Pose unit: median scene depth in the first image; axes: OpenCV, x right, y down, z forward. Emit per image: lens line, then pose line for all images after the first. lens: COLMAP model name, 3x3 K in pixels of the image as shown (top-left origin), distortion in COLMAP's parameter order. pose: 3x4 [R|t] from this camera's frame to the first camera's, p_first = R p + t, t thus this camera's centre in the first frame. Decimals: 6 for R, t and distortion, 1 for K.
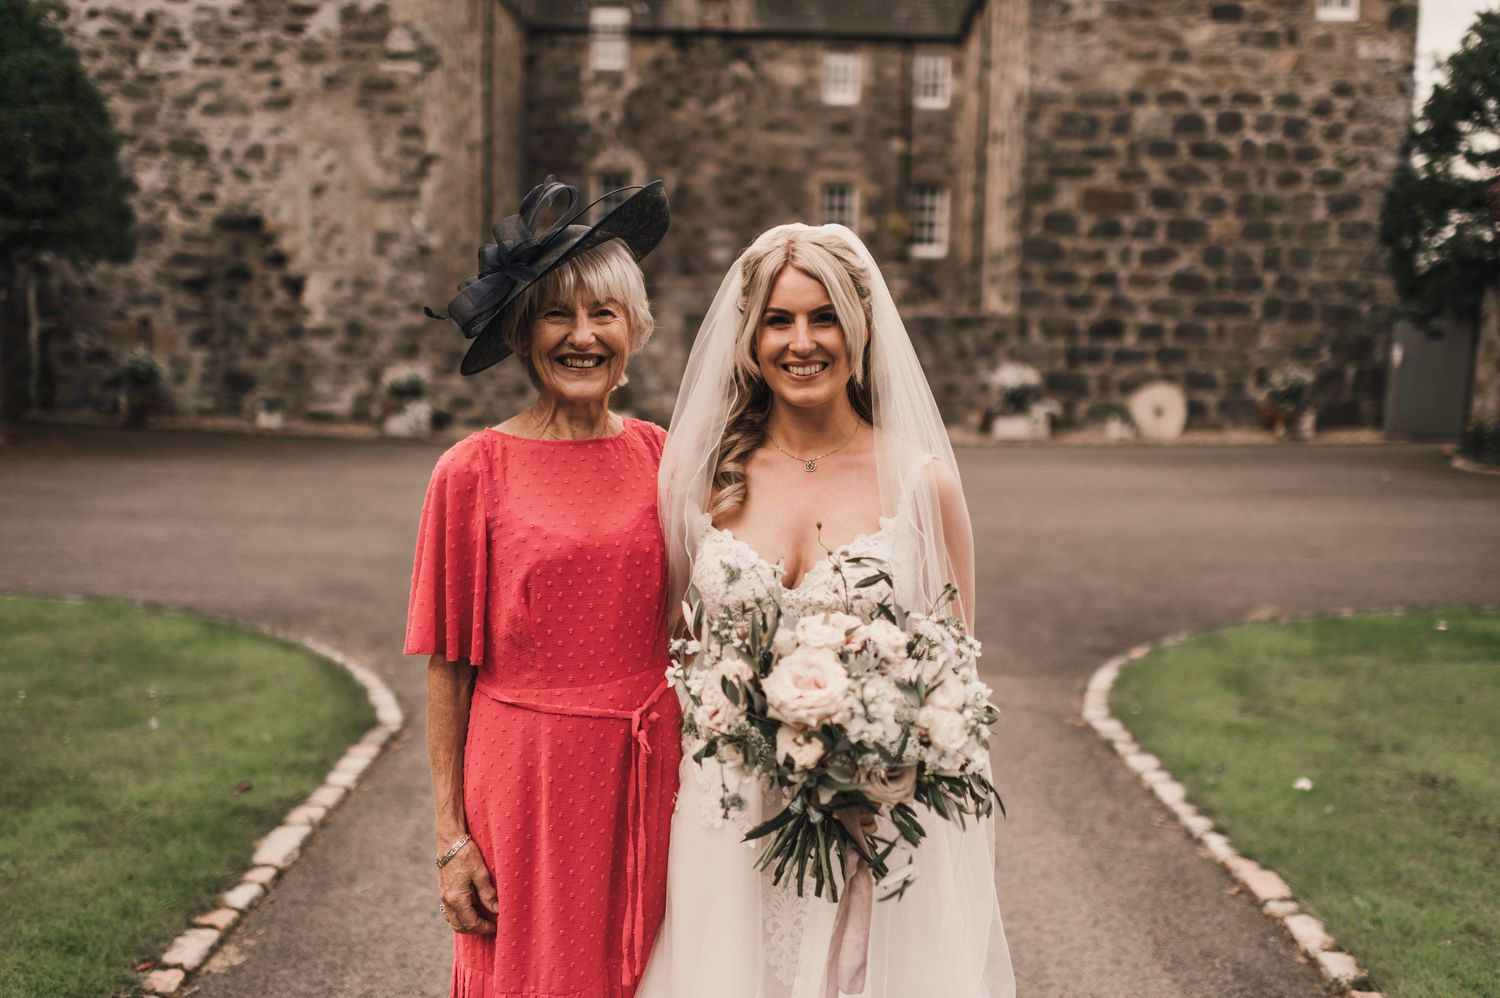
lens RADIAL K [[1488.8, 0, 752.4], [0, 1488.8, 522.0], [0, 0, 1]] dist [-0.005458, -0.007239]
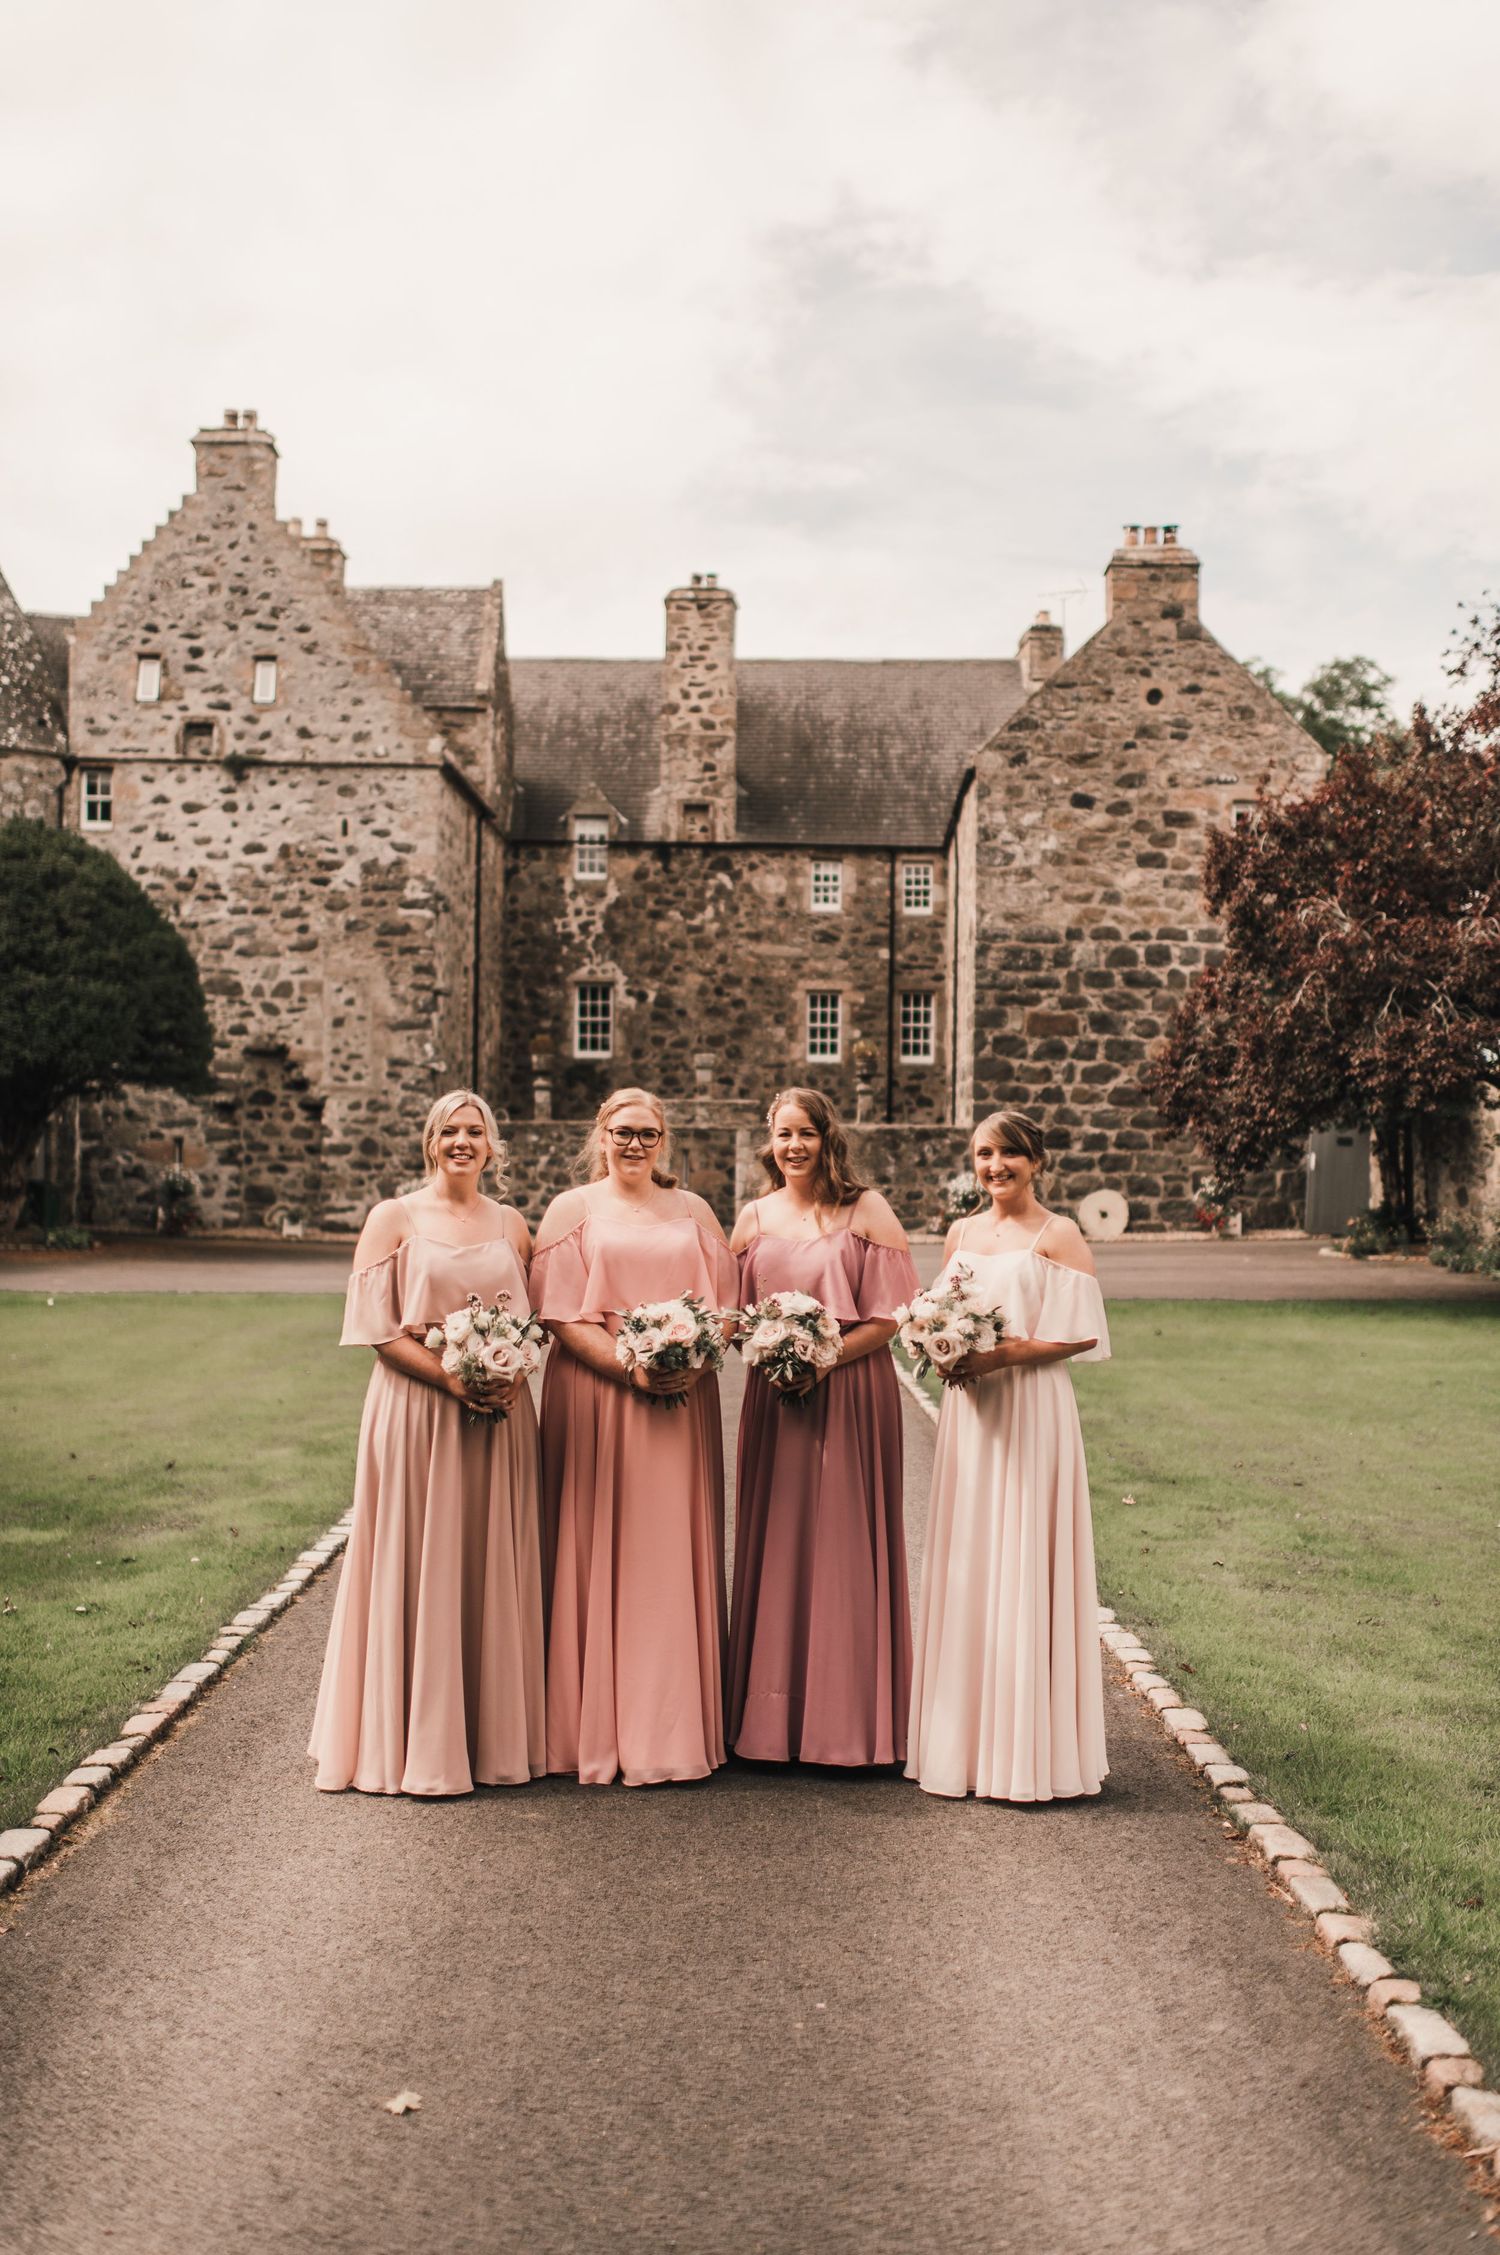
lens RADIAL K [[2235.0, 0, 750.5], [0, 2235.0, 1150.3], [0, 0, 1]] dist [-0.003249, -0.009599]
pose [[0.999944, -0.009651, -0.004430, 0.021070], [0.009047, 0.992692, -0.120340, 0.074583], [0.005559, 0.120293, 0.992723, -0.640313]]
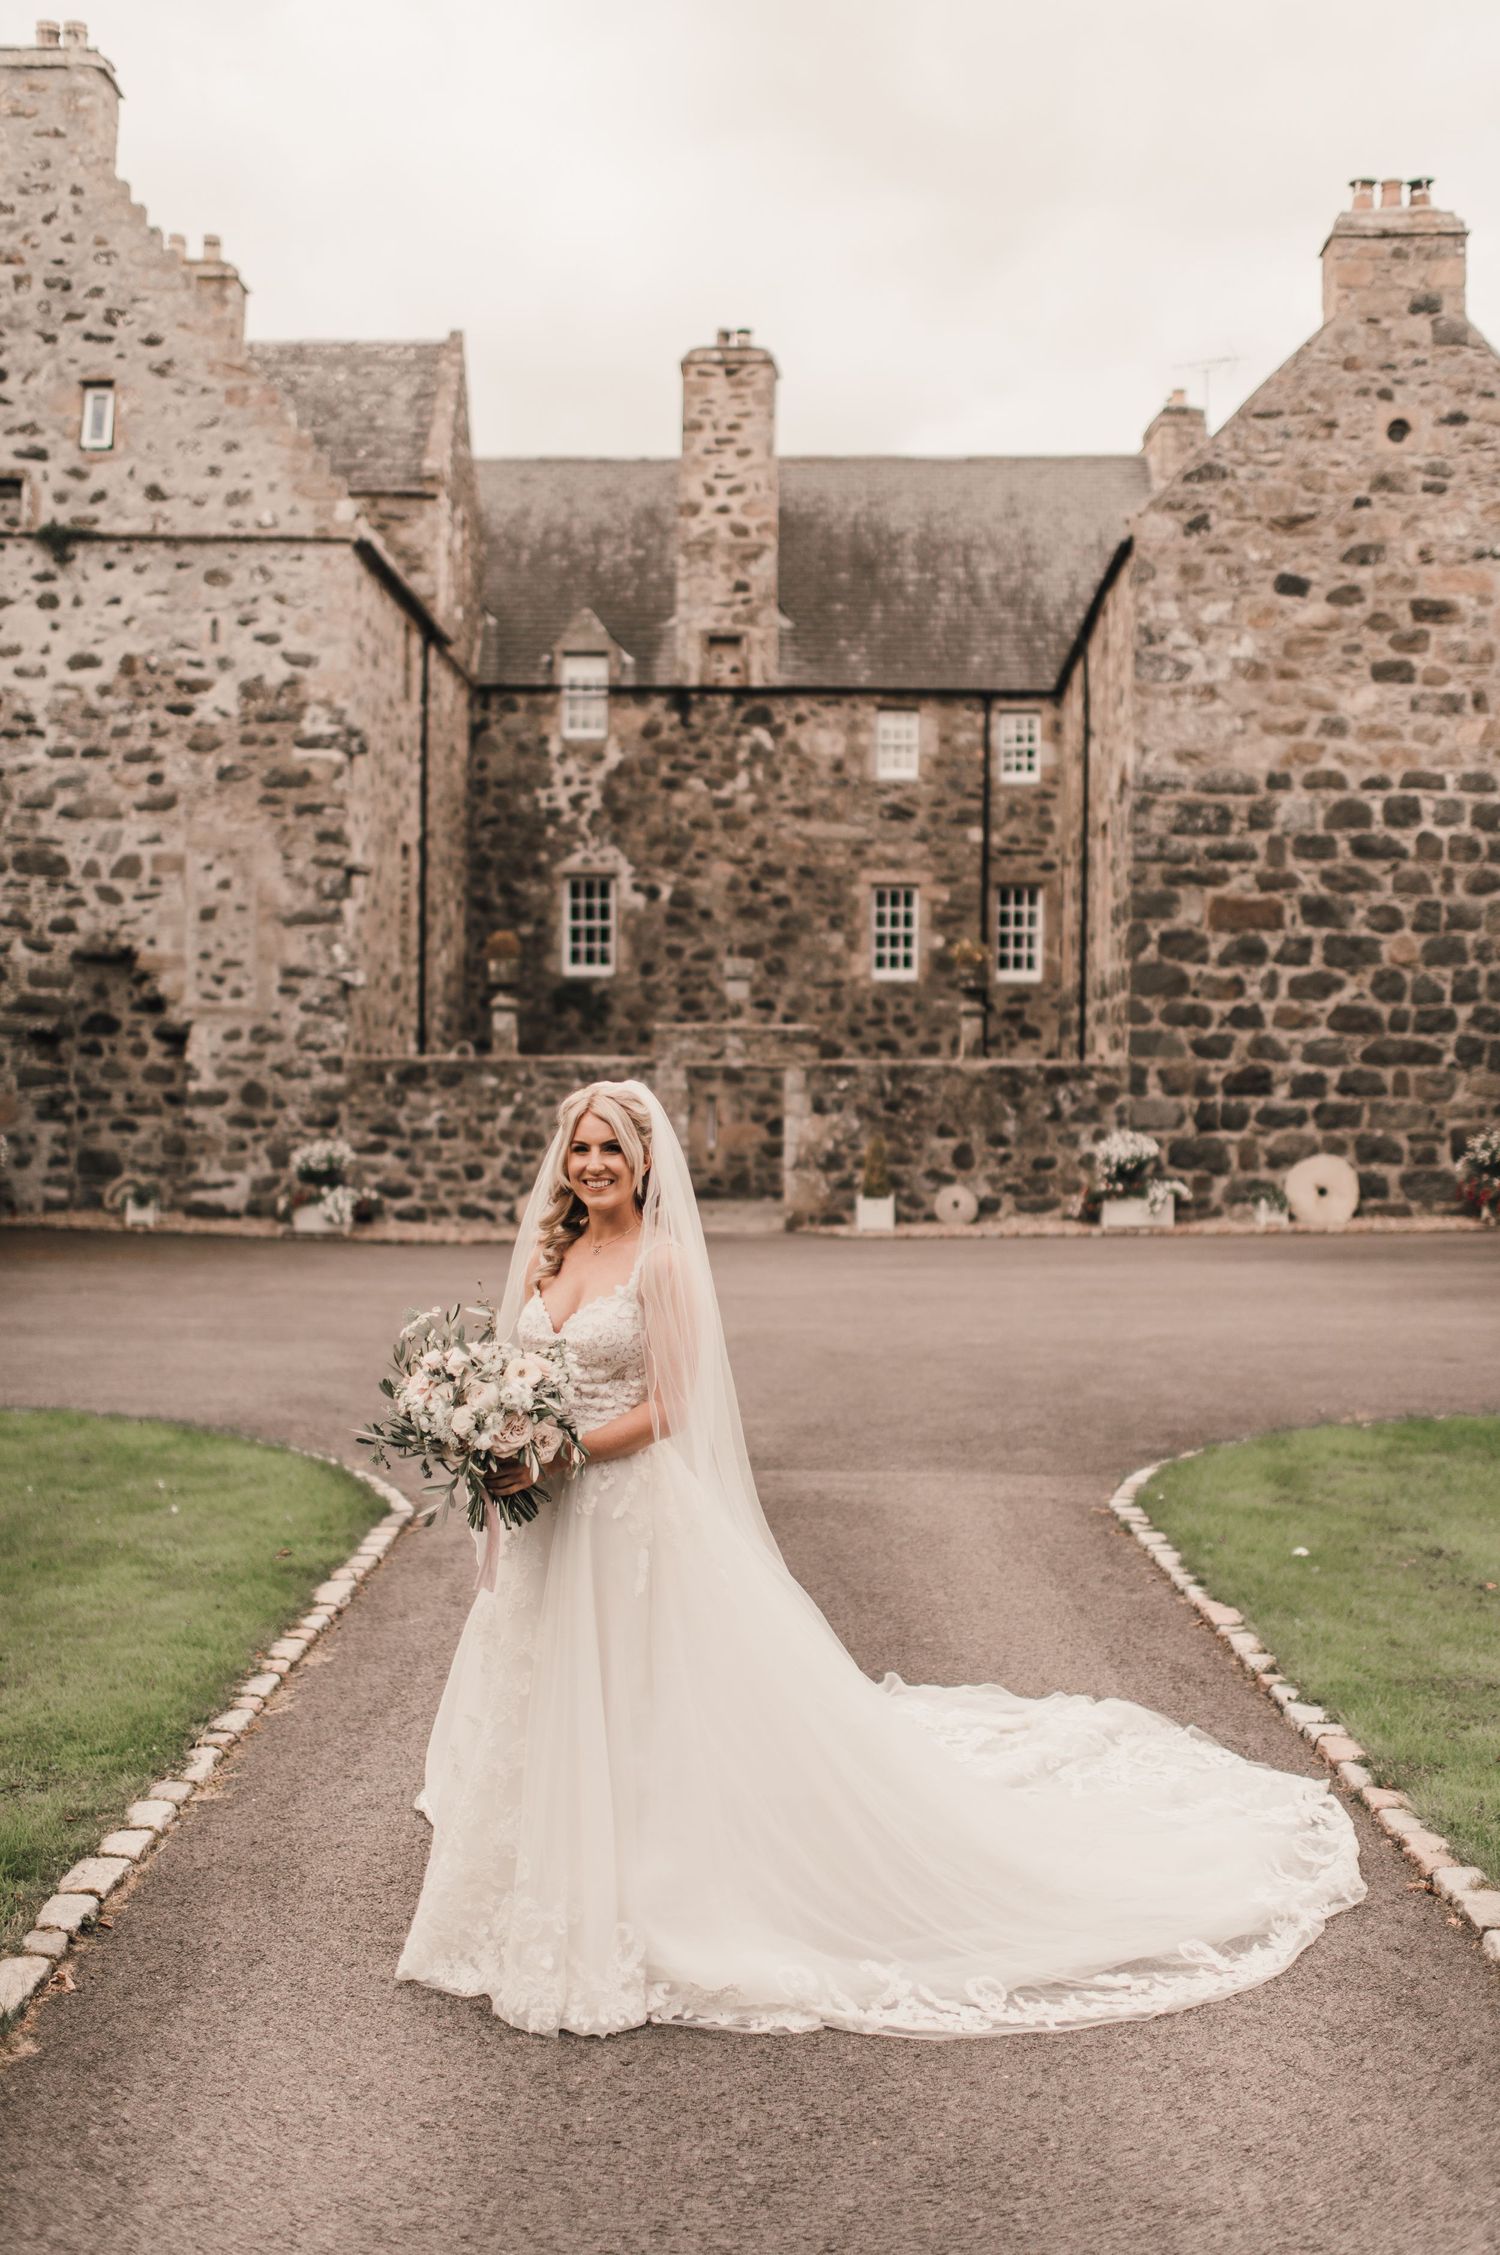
lens RADIAL K [[2238.2, 0, 752.4], [0, 2238.2, 1149.6], [0, 0, 1]] dist [-0.005458, -0.007239]
pose [[0.999808, -0.011437, -0.015892, 0.004415], [0.009866, 0.995368, -0.095630, 0.009861], [0.016912, 0.095455, 0.995290, -0.127733]]
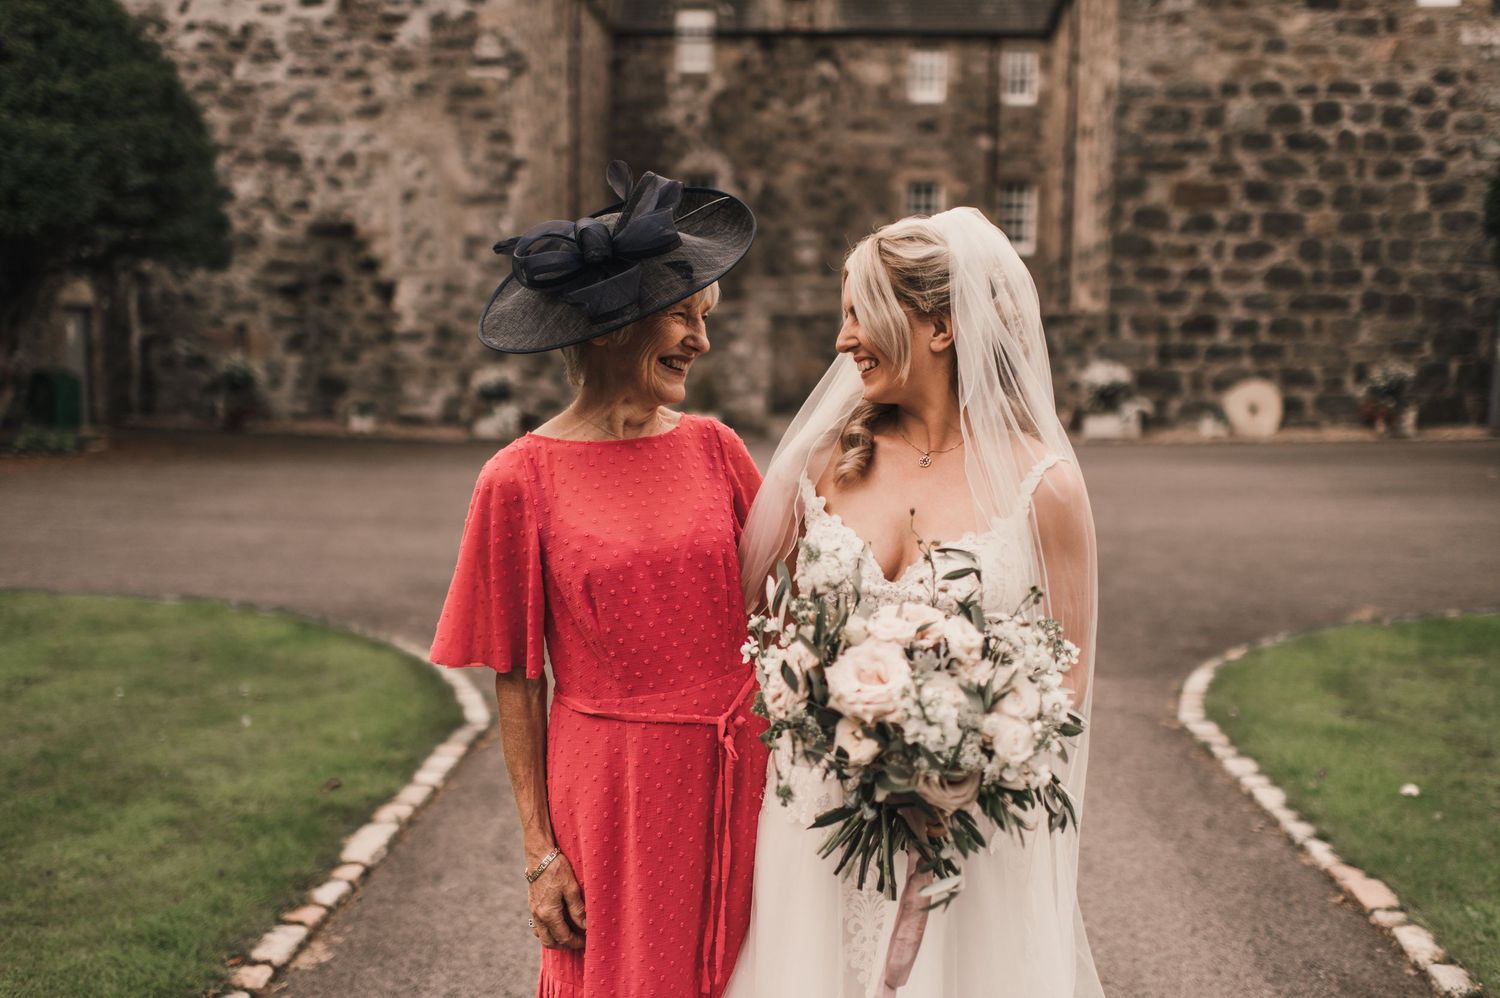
lens RADIAL K [[1488.8, 0, 752.4], [0, 1488.8, 522.0], [0, 0, 1]] dist [-0.005458, -0.007239]
pose [[0.998309, -0.002739, -0.058071, 0.000060], [0.002678, 0.999996, -0.001137, 0.000492], [0.058073, 0.000979, 0.998312, 0.002353]]
